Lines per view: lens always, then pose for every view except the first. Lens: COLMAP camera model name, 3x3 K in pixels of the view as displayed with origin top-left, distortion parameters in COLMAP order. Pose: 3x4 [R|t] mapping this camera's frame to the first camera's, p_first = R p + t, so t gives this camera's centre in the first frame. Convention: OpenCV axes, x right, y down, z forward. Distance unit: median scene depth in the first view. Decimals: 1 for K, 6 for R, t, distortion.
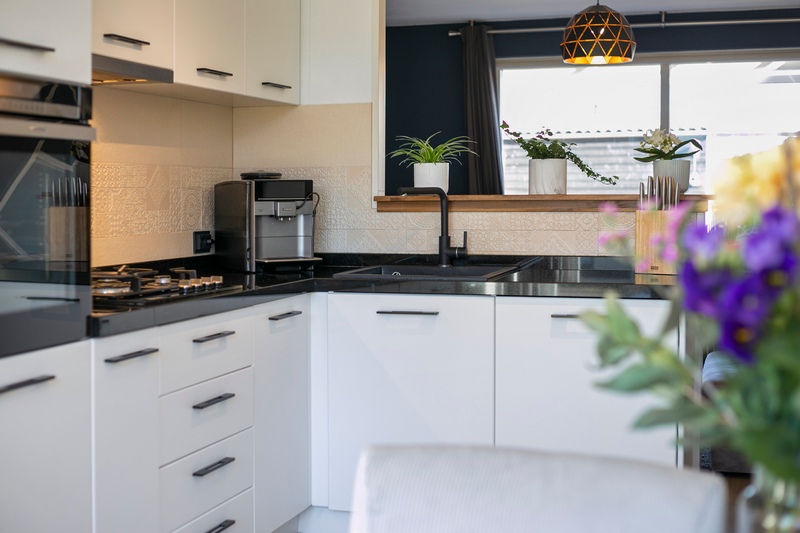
lens RADIAL K [[1168.1, 0, 400.3], [0, 1168.1, 266.0], [0, 0, 1]] dist [-0.070686, 0.000000]
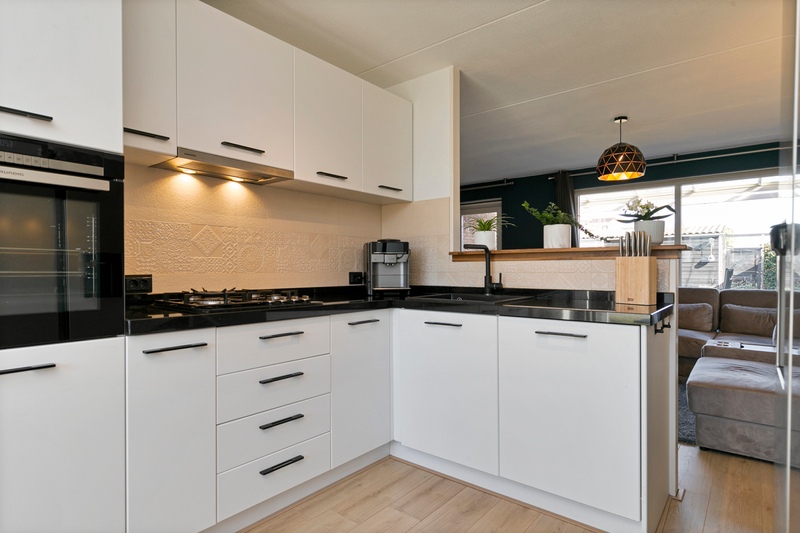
lens RADIAL K [[439.4, 0, 397.5], [0, 439.4, 271.6], [0, 0, 1]] dist [0.003744, 0.000624]
pose [[0.926296, 0.005644, -0.376755, 0.150624], [-0.026990, 0.998313, -0.051402, 0.002629], [0.375830, 0.057782, 0.924885, 0.403776]]
